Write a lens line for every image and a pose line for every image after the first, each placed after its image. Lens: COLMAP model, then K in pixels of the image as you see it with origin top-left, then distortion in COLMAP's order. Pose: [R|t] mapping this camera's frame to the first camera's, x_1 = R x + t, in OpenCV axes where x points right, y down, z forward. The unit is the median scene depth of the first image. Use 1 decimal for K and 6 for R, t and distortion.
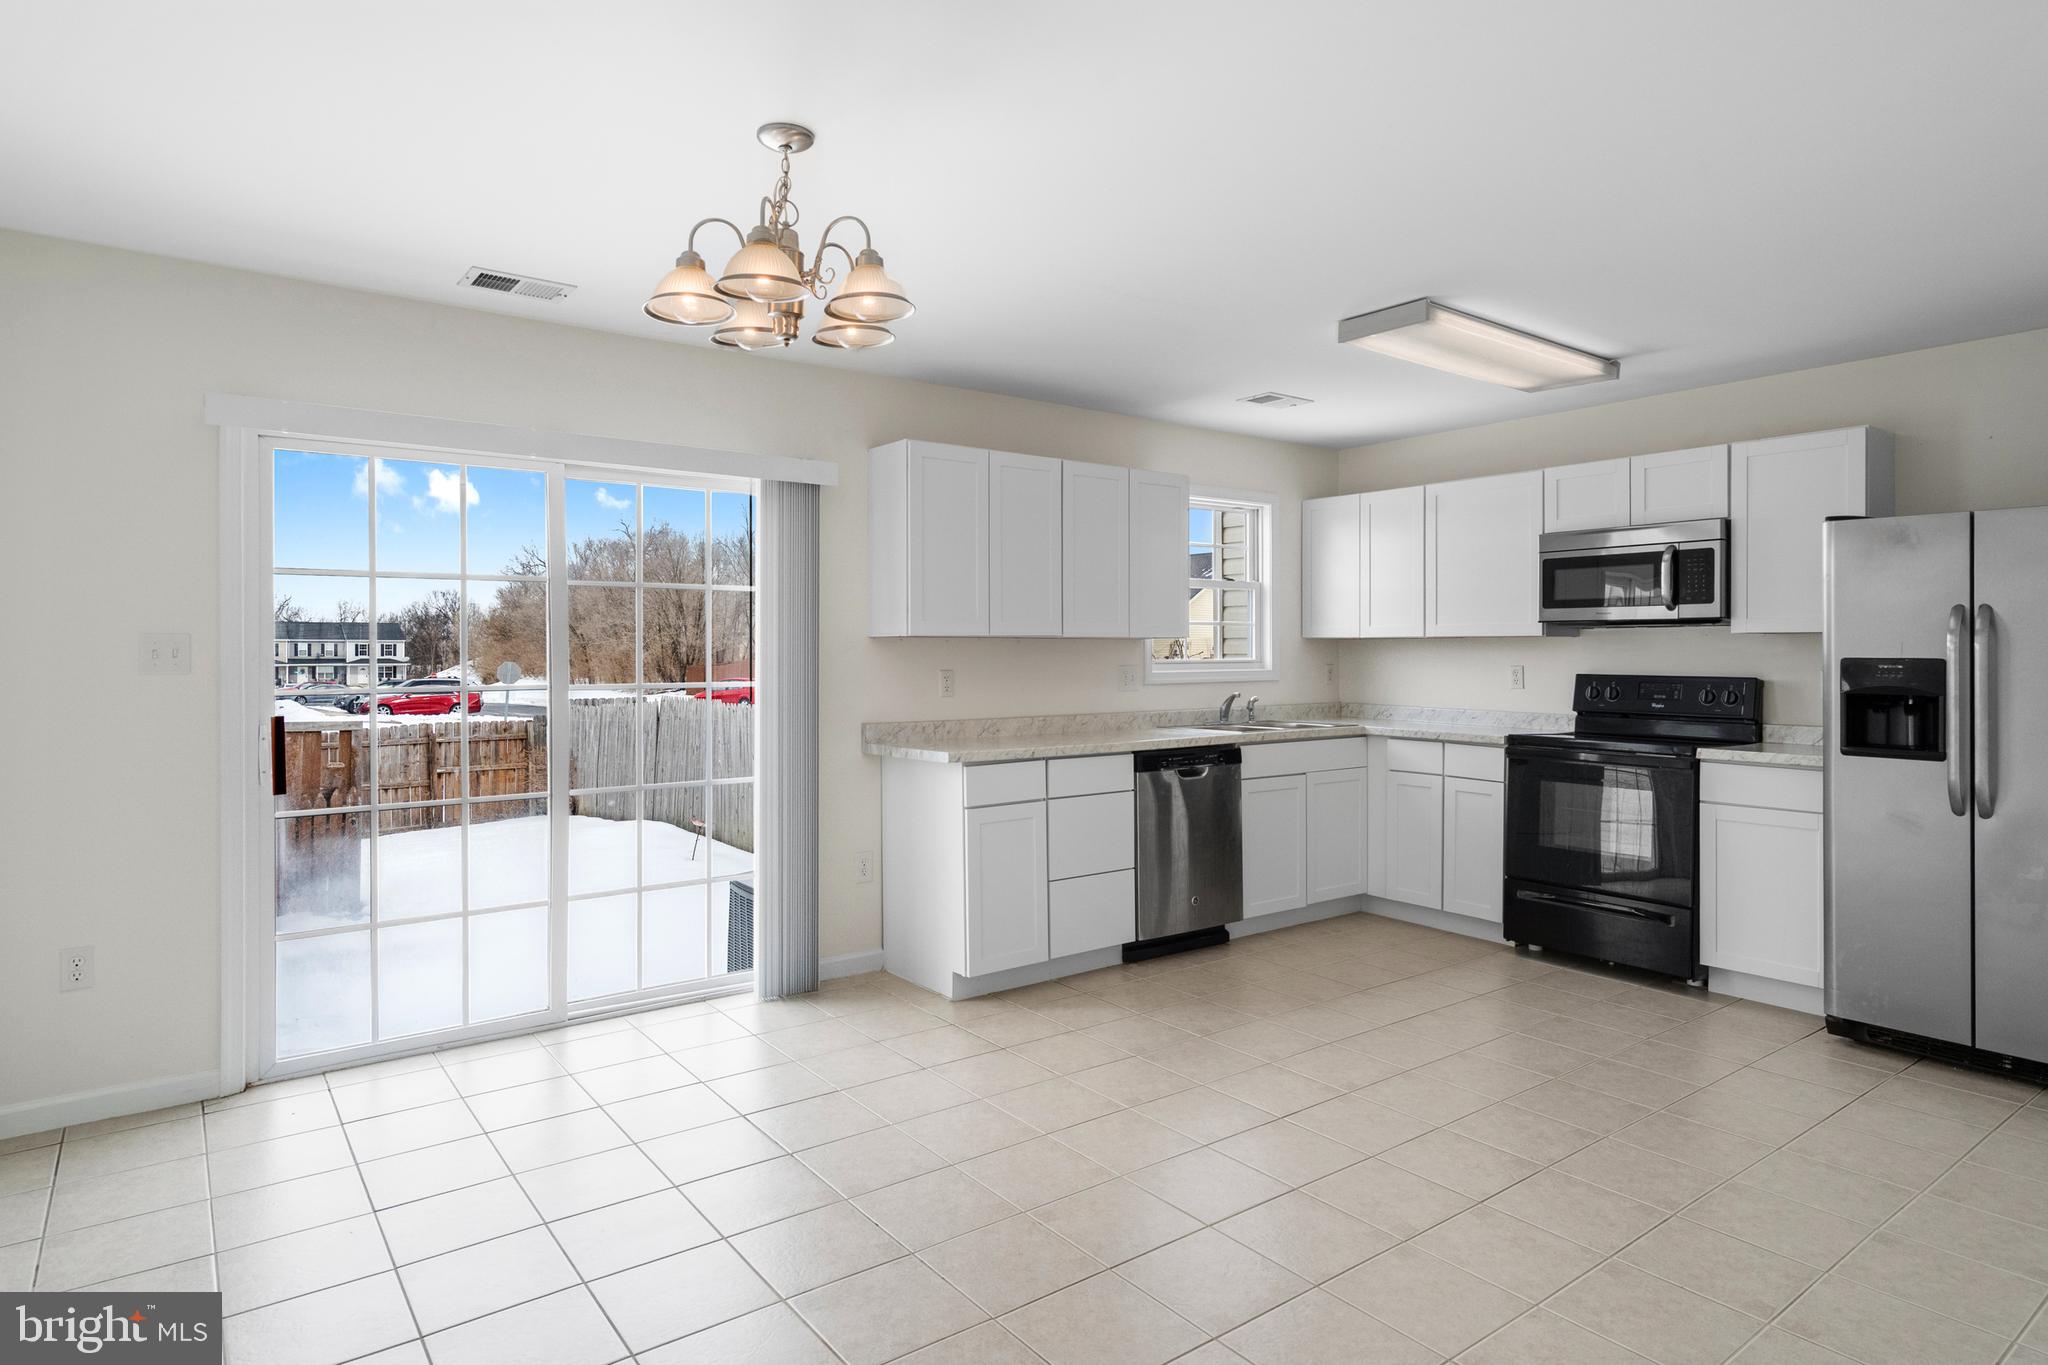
lens RADIAL K [[1131.6, 0, 1022.2], [0, 1131.6, 664.1], [0, 0, 1]] dist [0.000570, 0.001249]
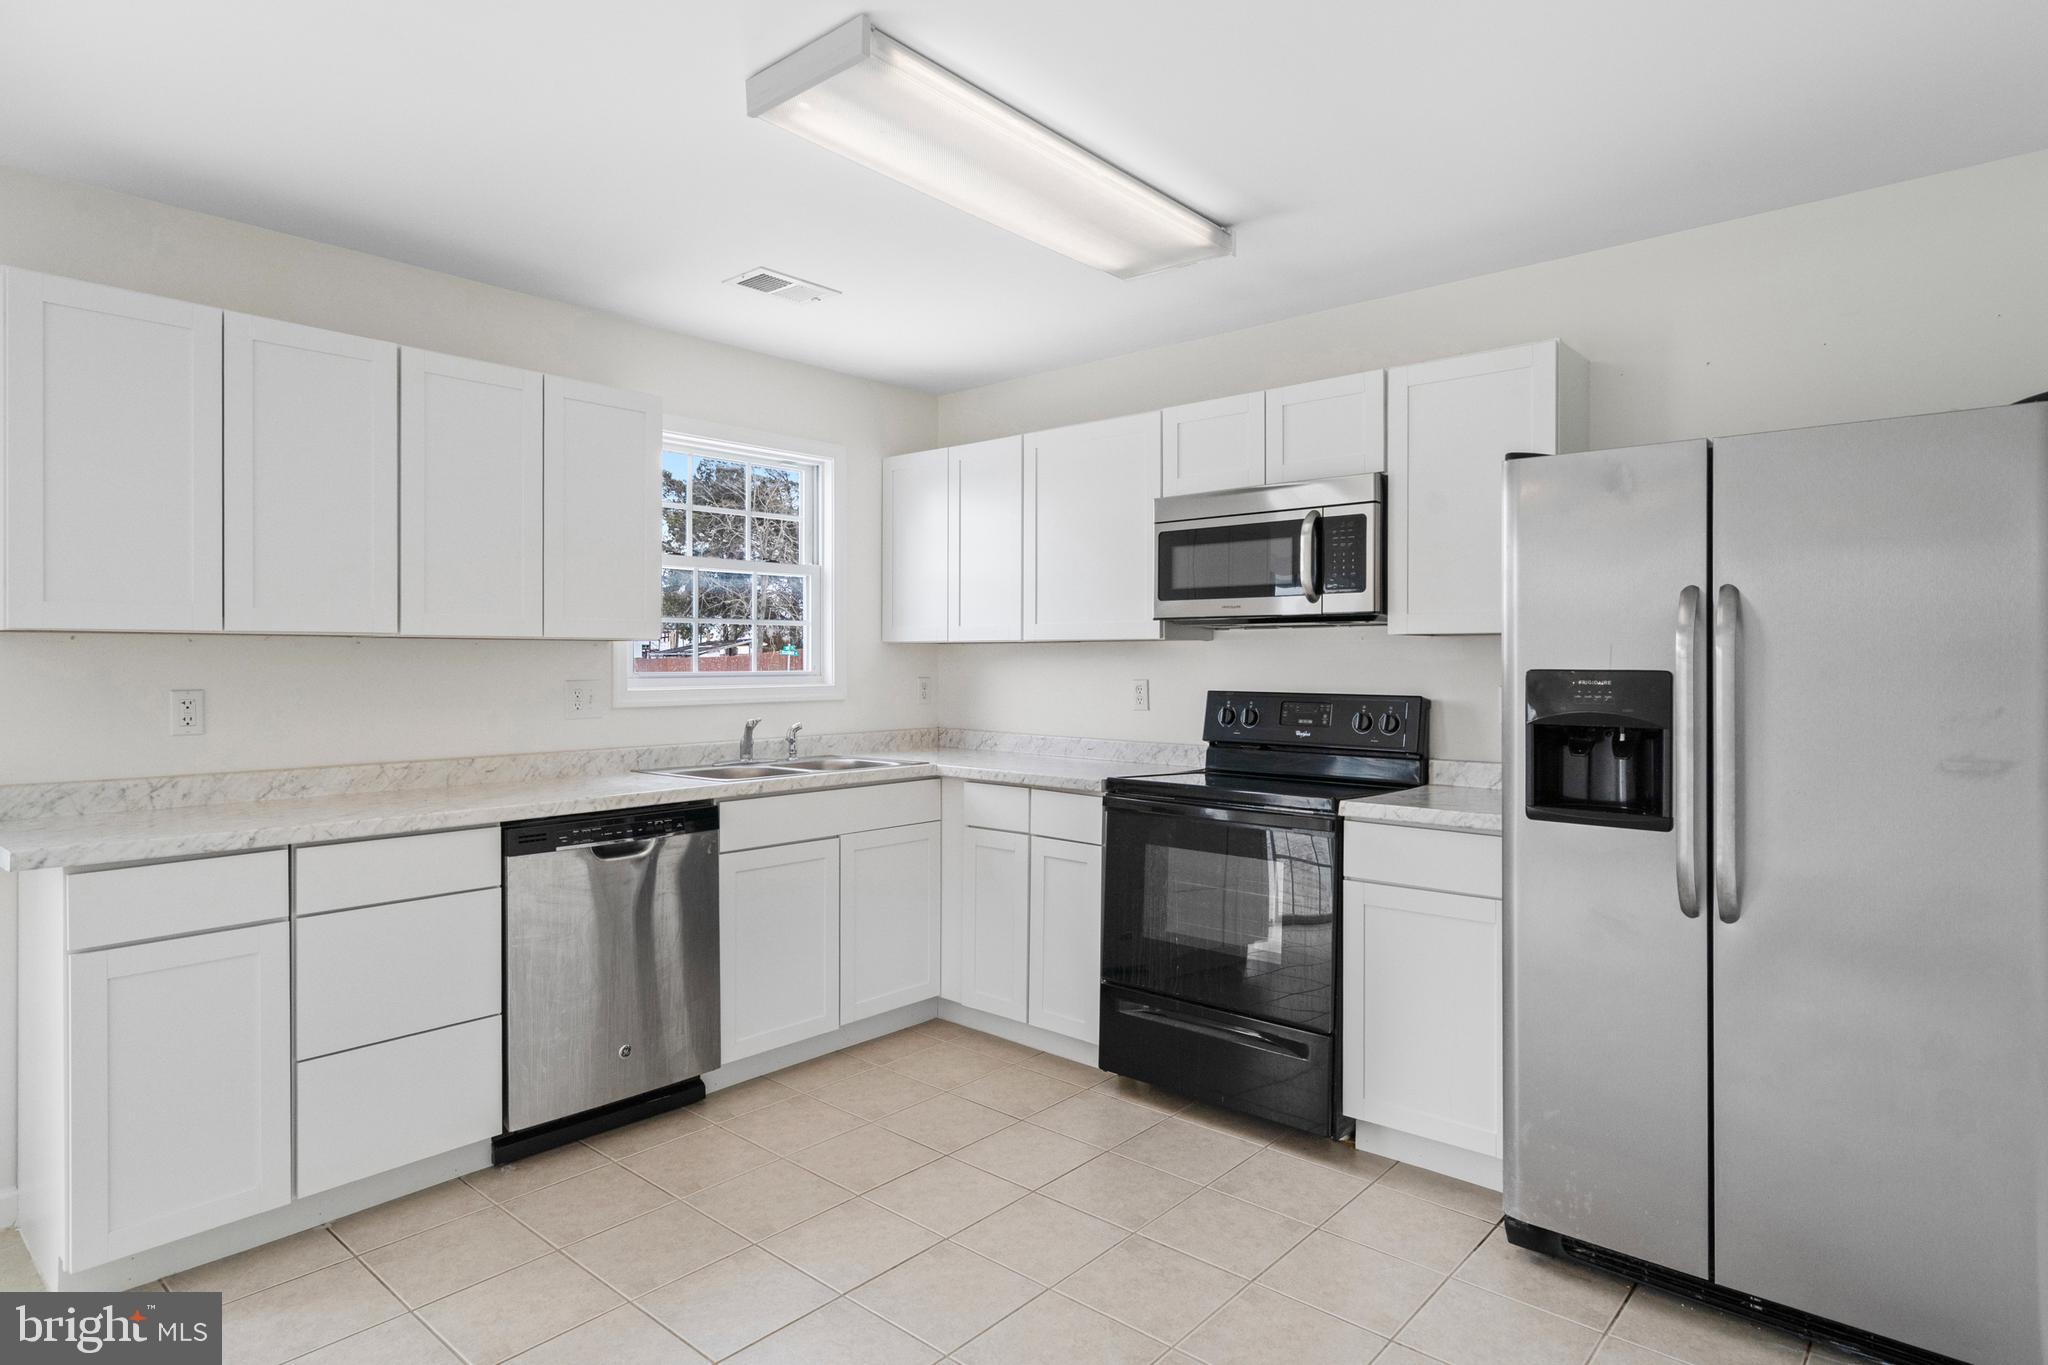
lens RADIAL K [[1131.6, 0, 1022.4], [0, 1131.6, 680.6], [0, 0, 1]] dist [0.000570, 0.001249]
pose [[0.977346, -0.002177, 0.211638, 0.243904], [0.001079, 0.999985, 0.005301, -0.002320], [-0.211646, -0.004953, 0.977334, 0.343608]]
